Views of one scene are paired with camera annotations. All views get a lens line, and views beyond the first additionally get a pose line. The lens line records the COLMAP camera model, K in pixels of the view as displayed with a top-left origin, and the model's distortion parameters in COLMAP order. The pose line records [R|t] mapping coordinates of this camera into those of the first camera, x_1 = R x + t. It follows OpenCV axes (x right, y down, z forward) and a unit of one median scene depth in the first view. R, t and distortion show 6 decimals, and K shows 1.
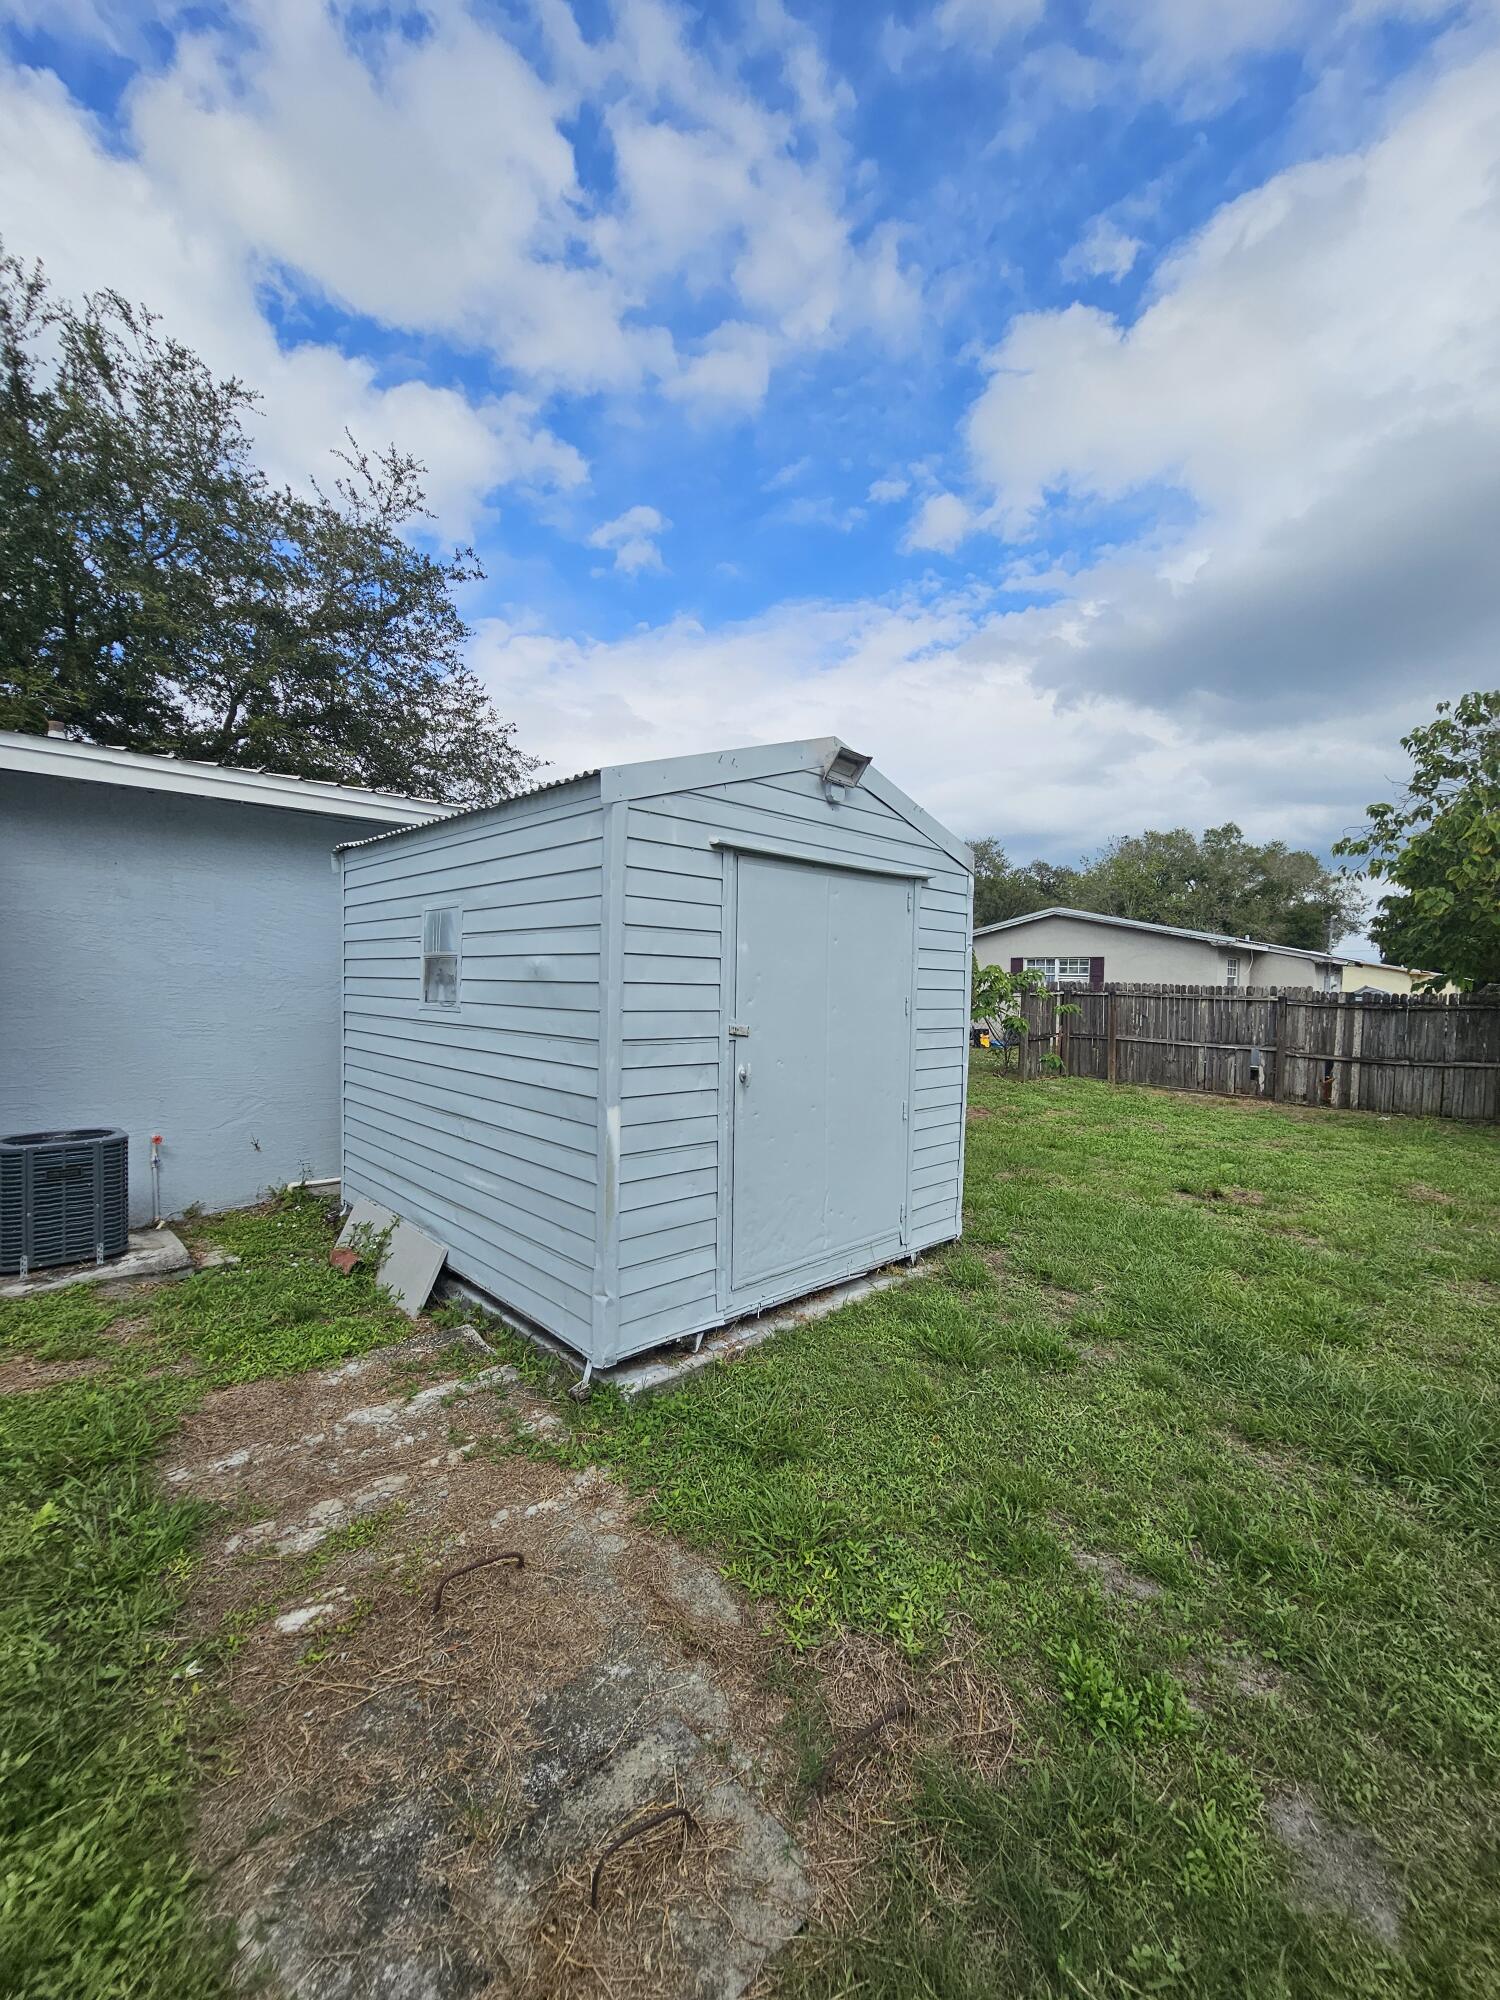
lens RADIAL K [[809.8, 0, 750.0], [0, 809.8, 1000.0], [0, 0, 1]] dist [-0.001084, -0.000377]
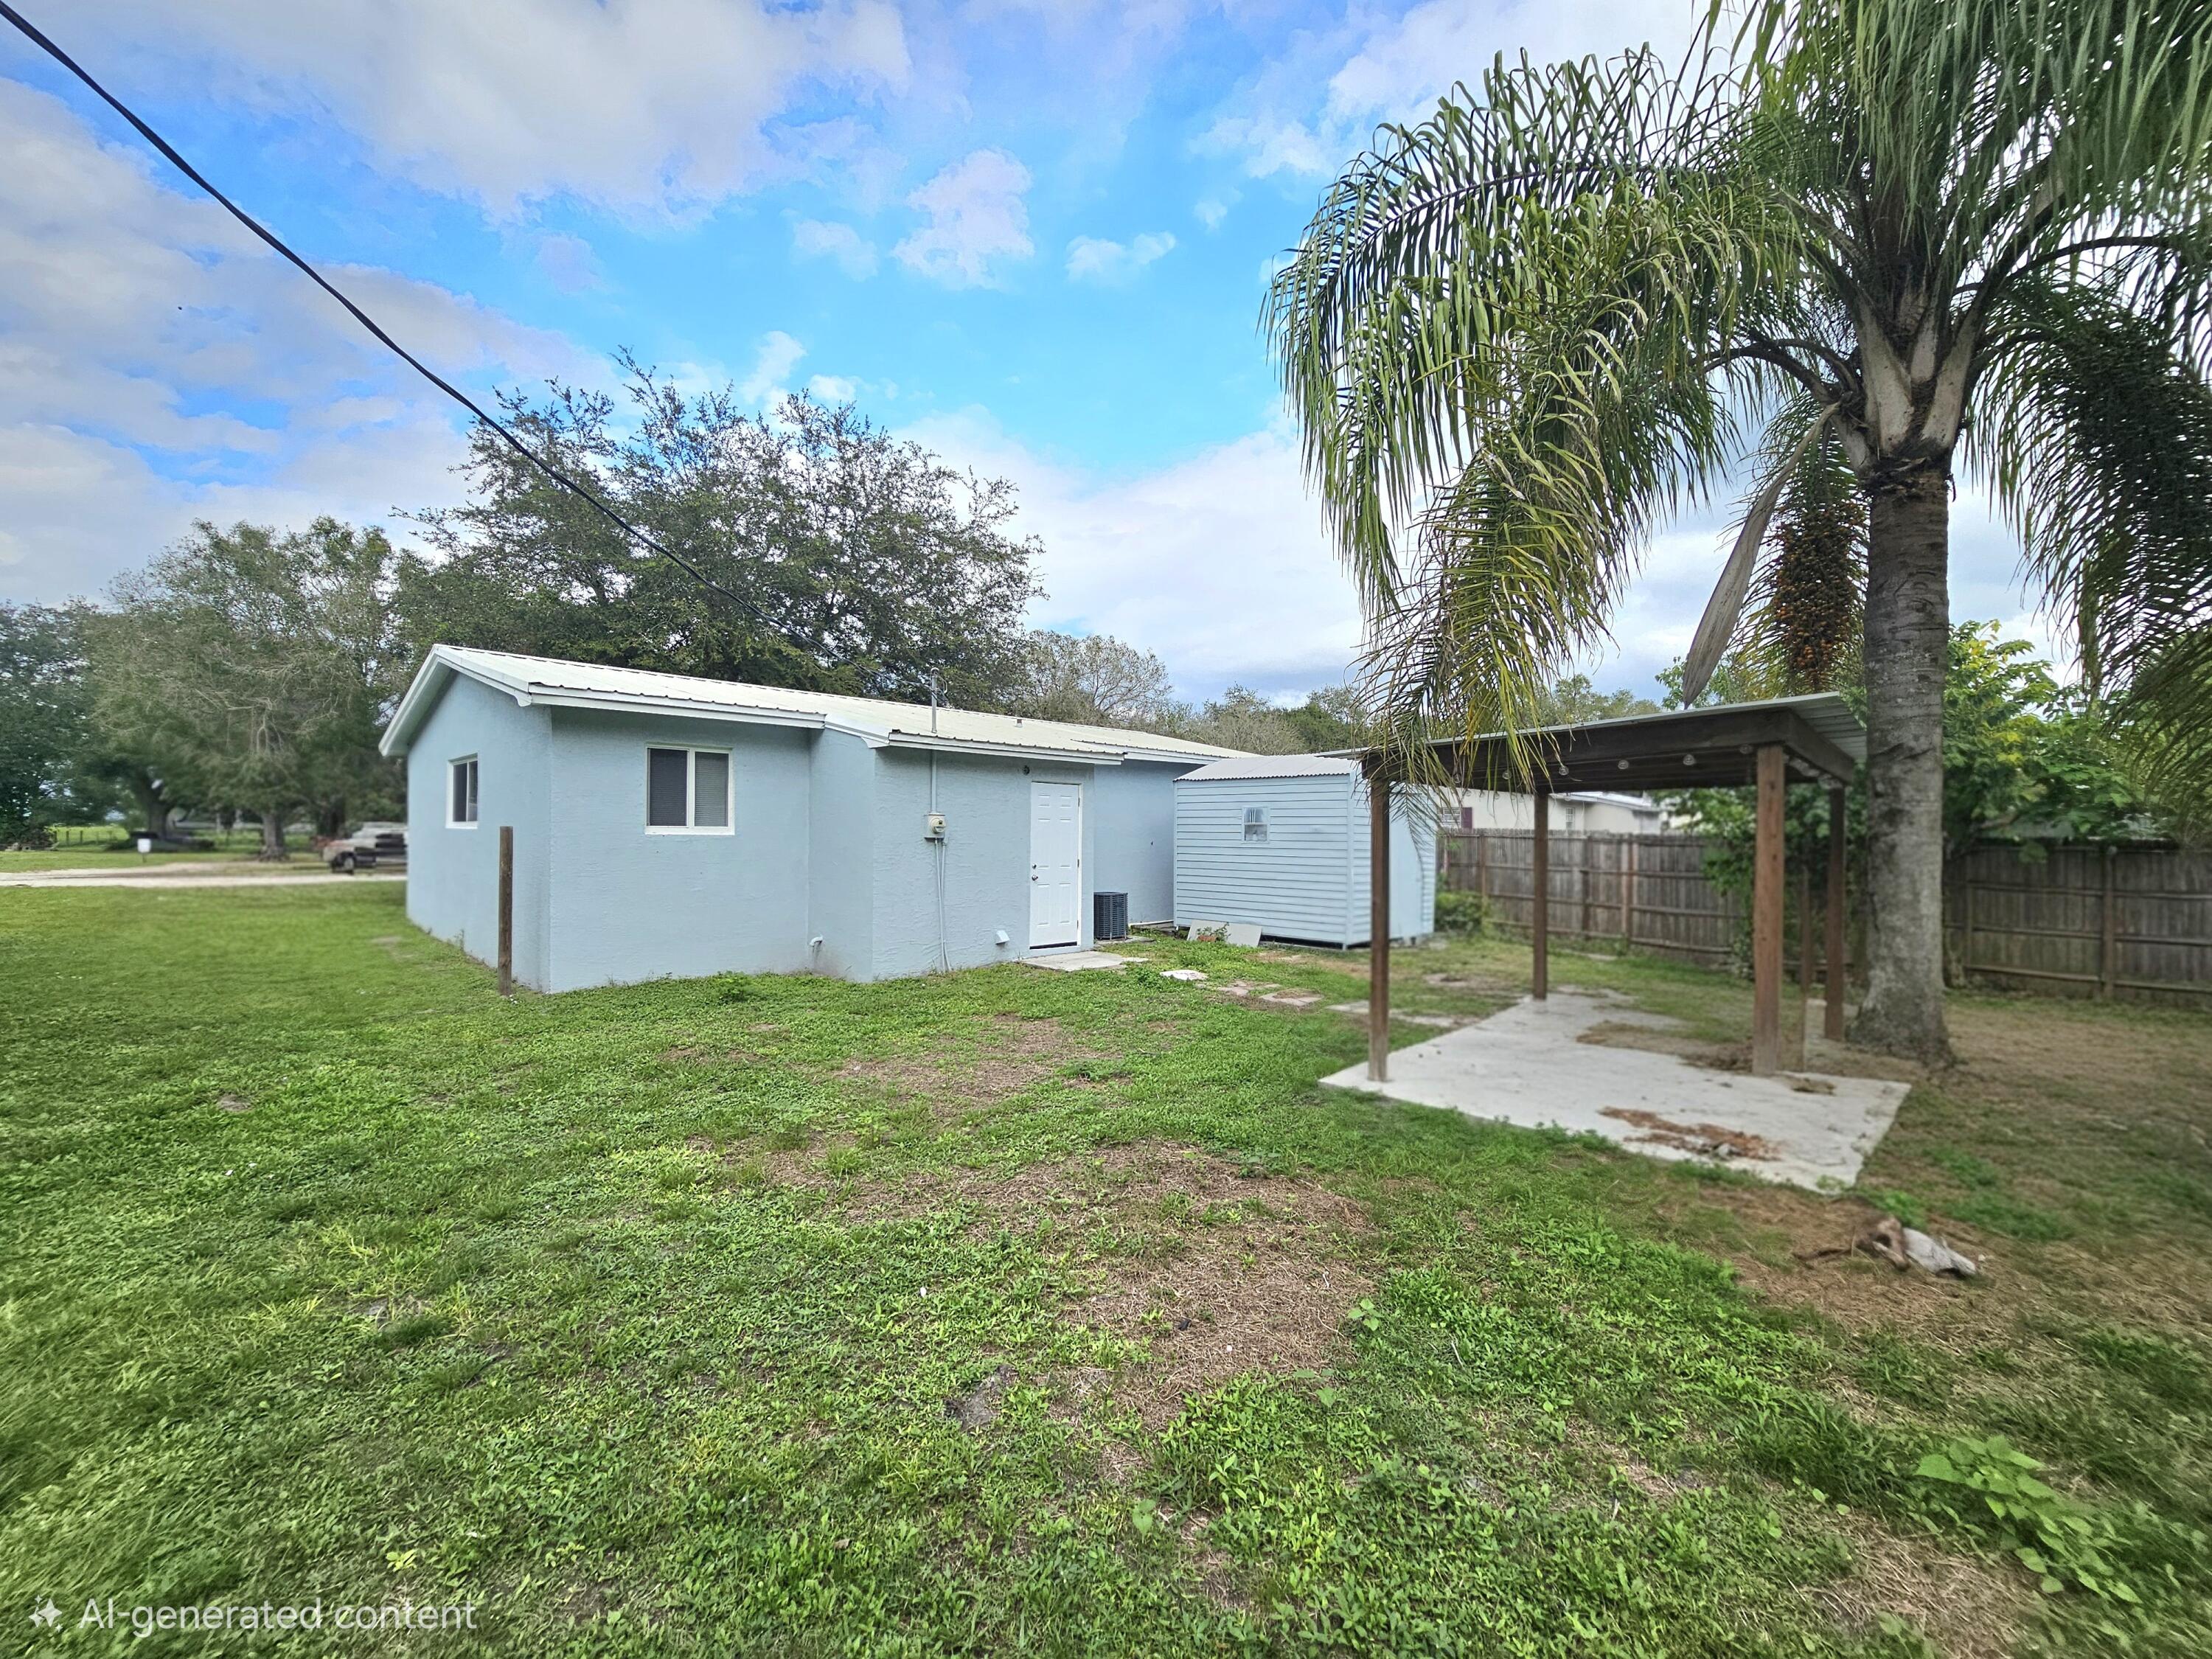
lens RADIAL K [[895.7, 0, 1104.7], [0, 895.7, 823.9], [0, 0, 1]] dist [-0.001084, -0.000377]
pose [[0.999325, -0.013764, 0.034056, -0.269370], [0.014738, 0.999485, -0.028517, 0.006660], [-0.033646, 0.028999, 0.999013, -0.553248]]
